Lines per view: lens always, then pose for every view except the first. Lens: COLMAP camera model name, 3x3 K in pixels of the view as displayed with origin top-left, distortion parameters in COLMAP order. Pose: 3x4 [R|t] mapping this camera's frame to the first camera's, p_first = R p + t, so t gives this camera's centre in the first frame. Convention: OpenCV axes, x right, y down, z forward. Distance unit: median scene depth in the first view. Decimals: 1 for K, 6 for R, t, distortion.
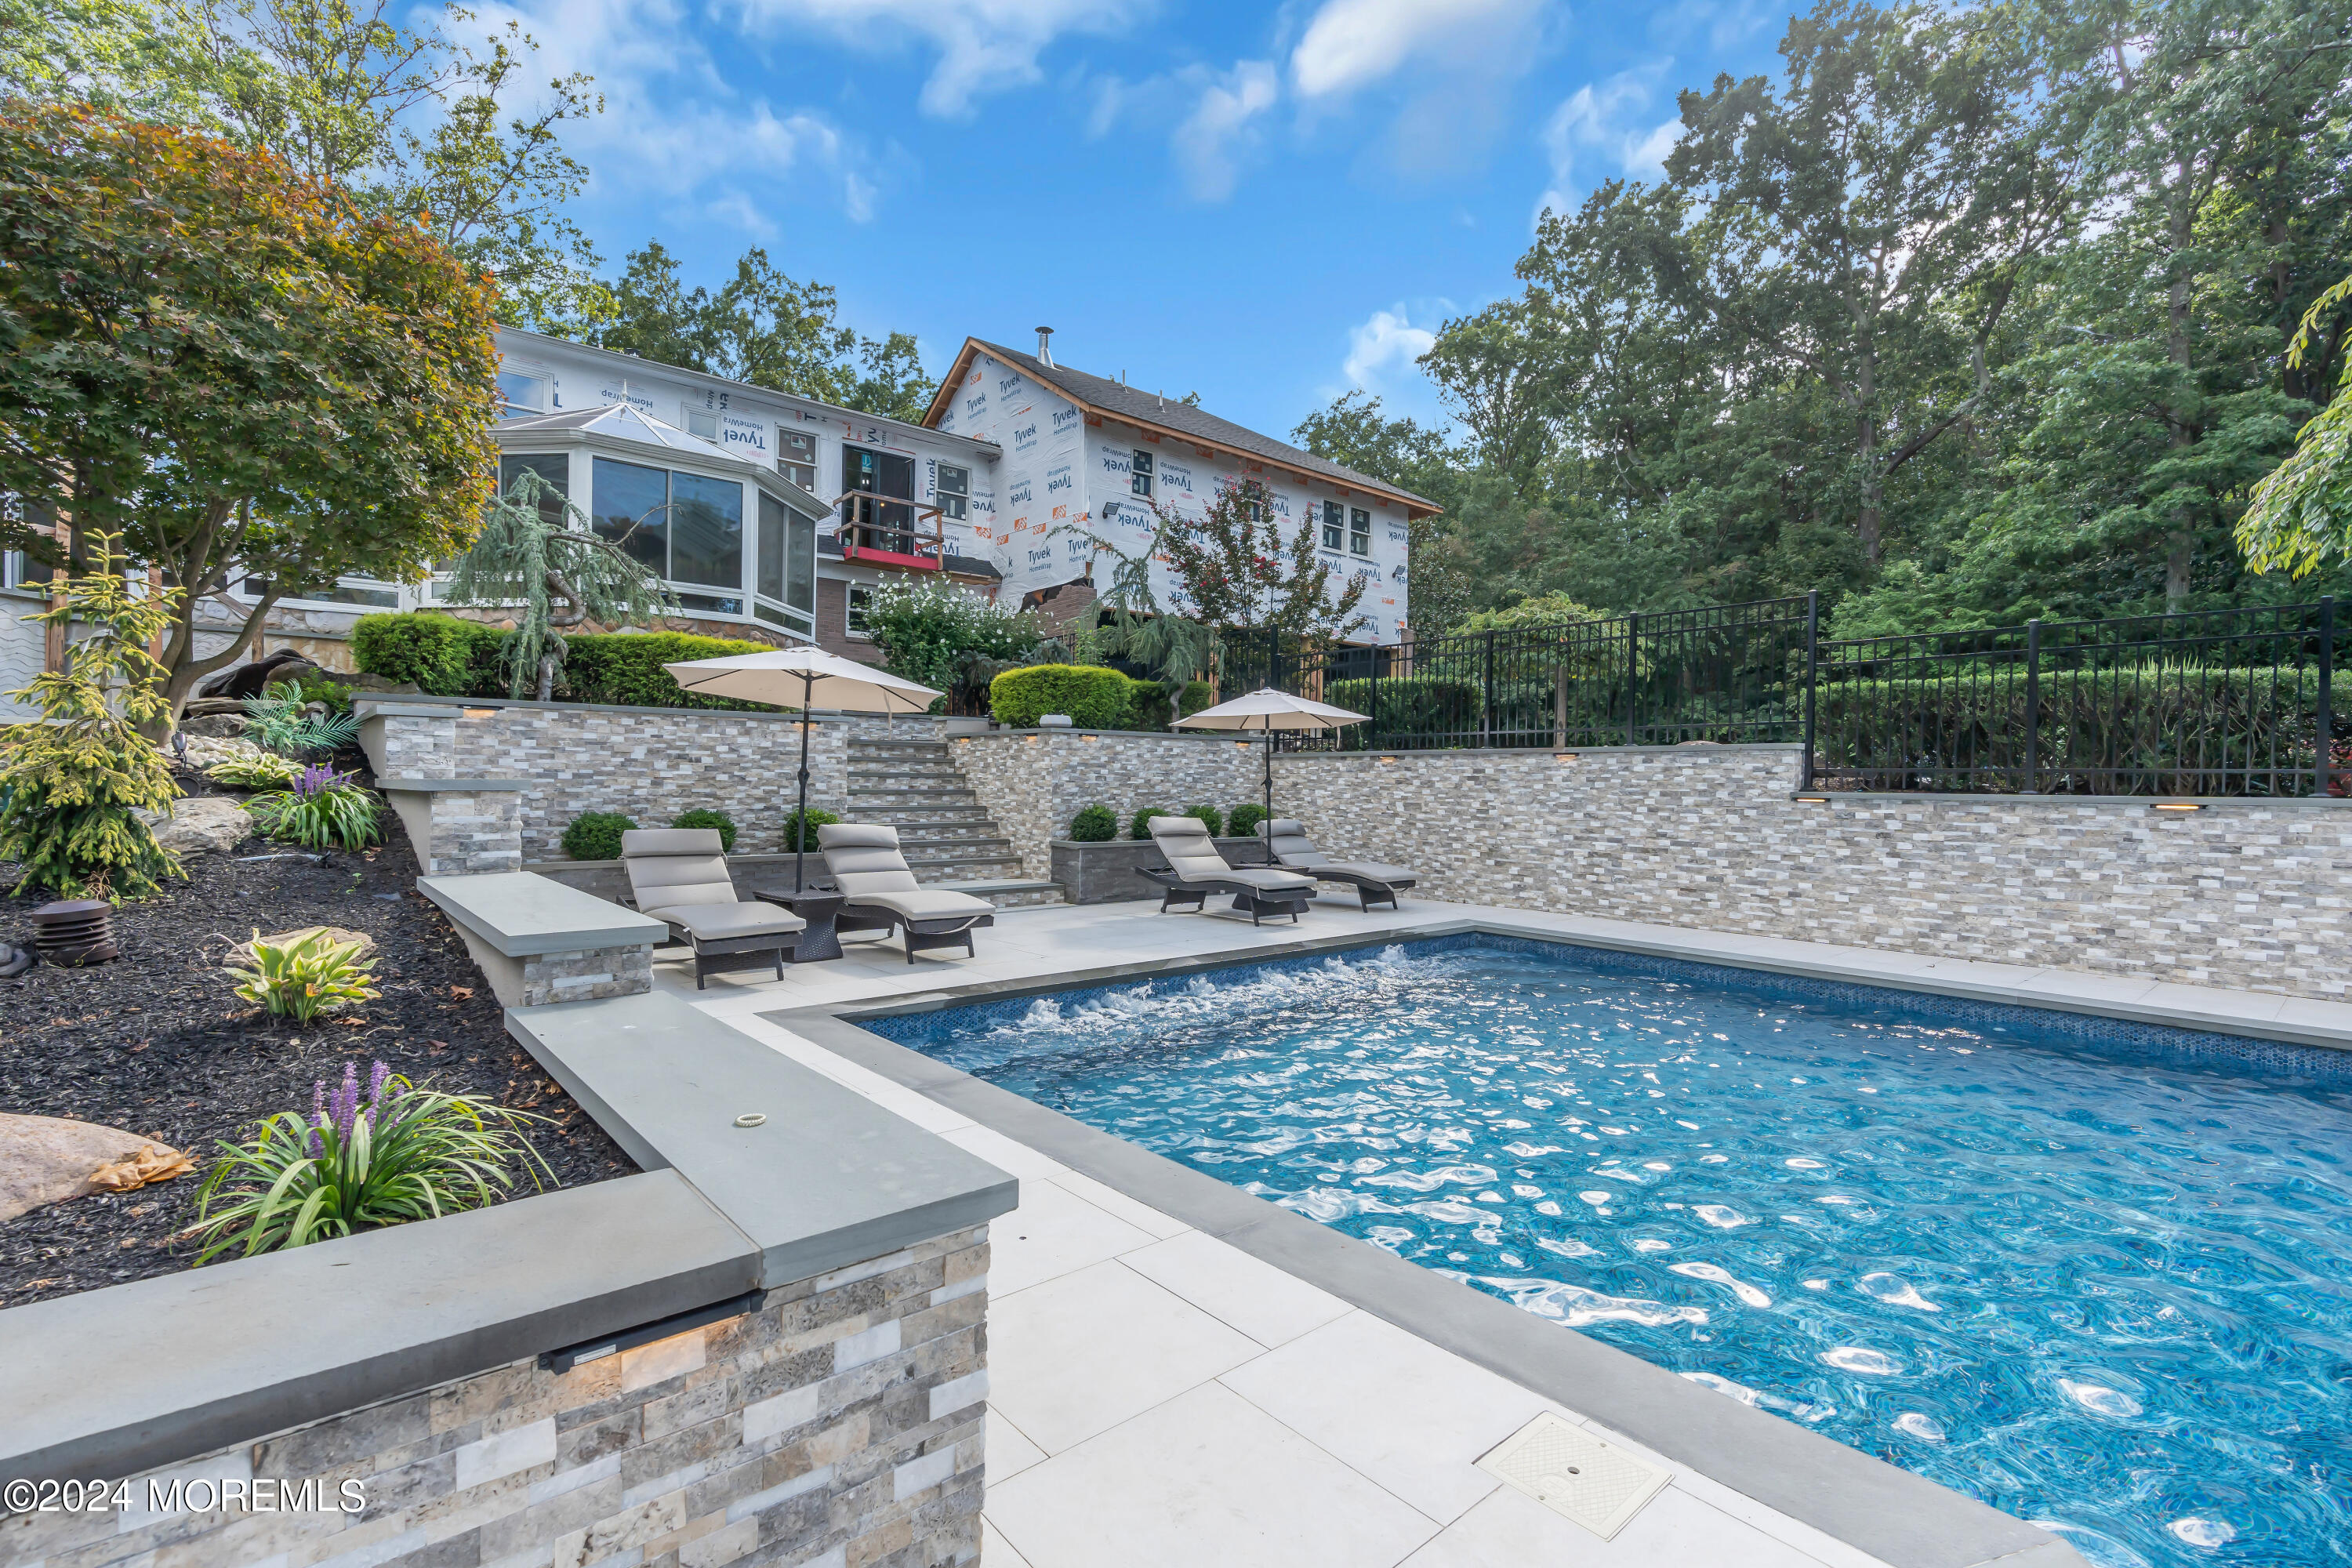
lens RADIAL K [[1055.0, 0, 1188.5], [0, 1055.0, 796.0], [0, 0, 1]] dist [-0.018142, 0.000867]
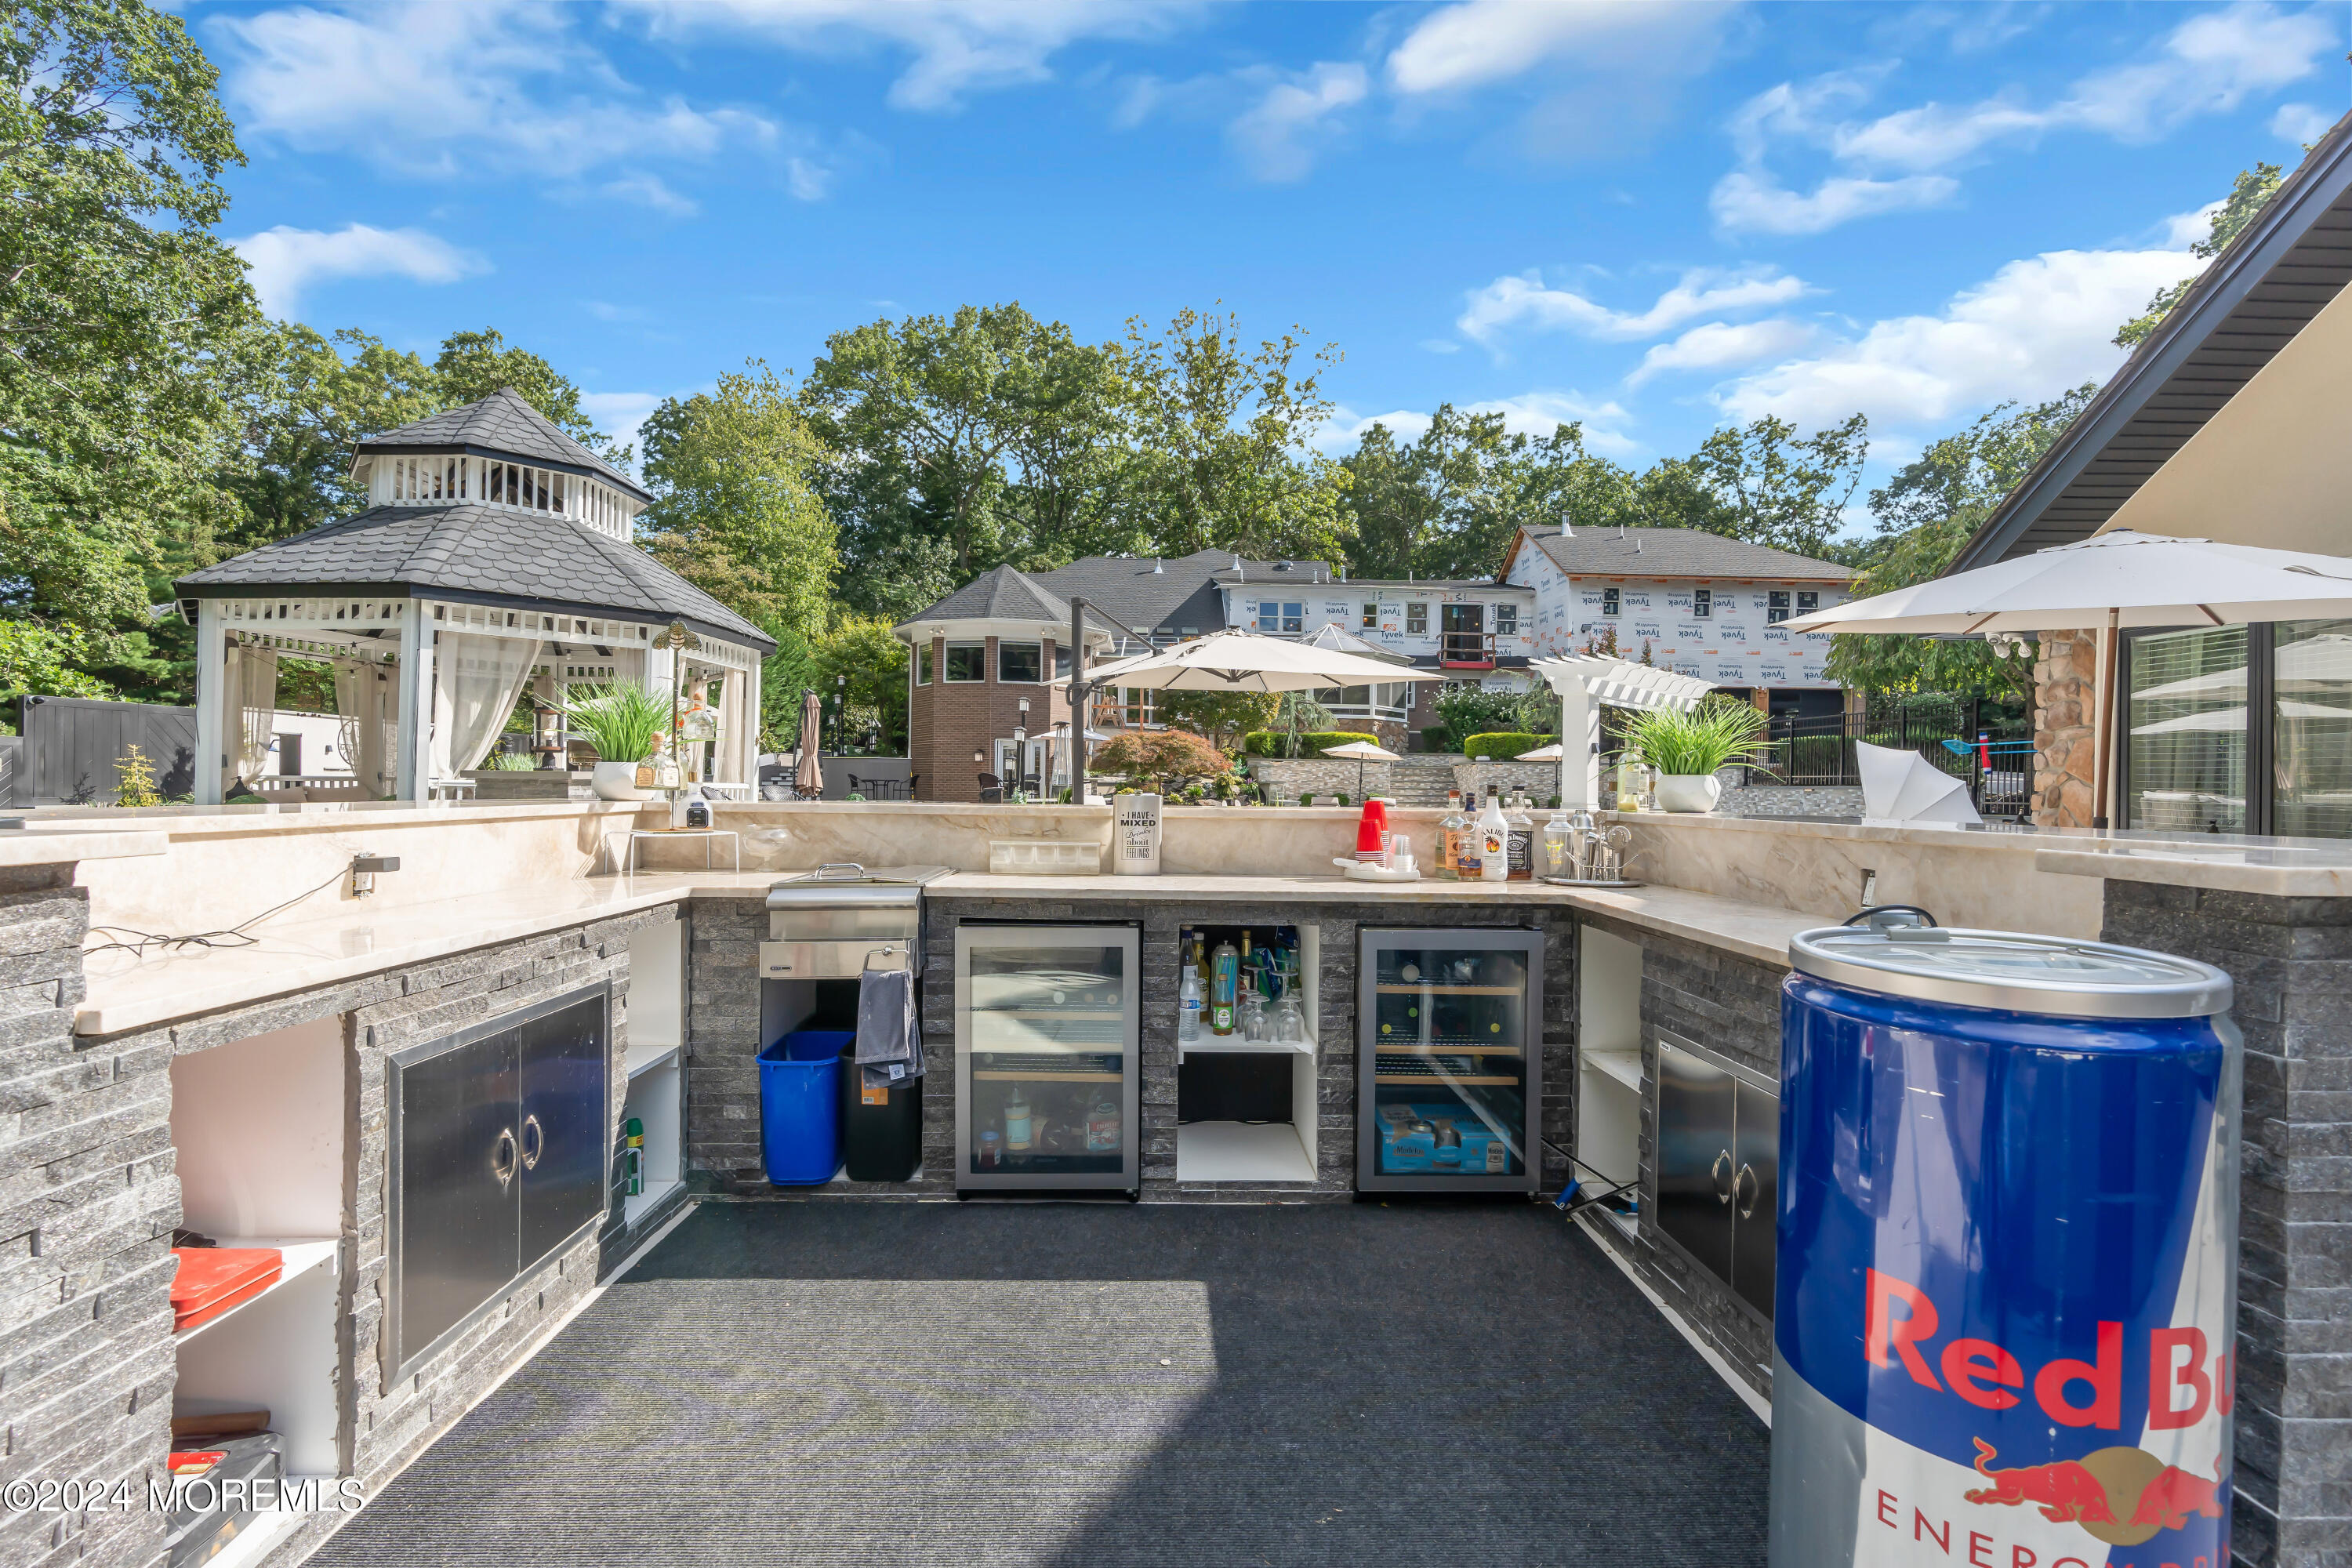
lens RADIAL K [[1055.0, 0, 1164.9], [0, 1055.0, 790.1], [0, 0, 1]] dist [-0.018142, 0.000867]
pose [[0.766541, 0.003591, -0.642186, 0.450121], [-0.014333, 0.999831, -0.011518, 0.019552], [0.642036, 0.018034, 0.766463, -0.672336]]
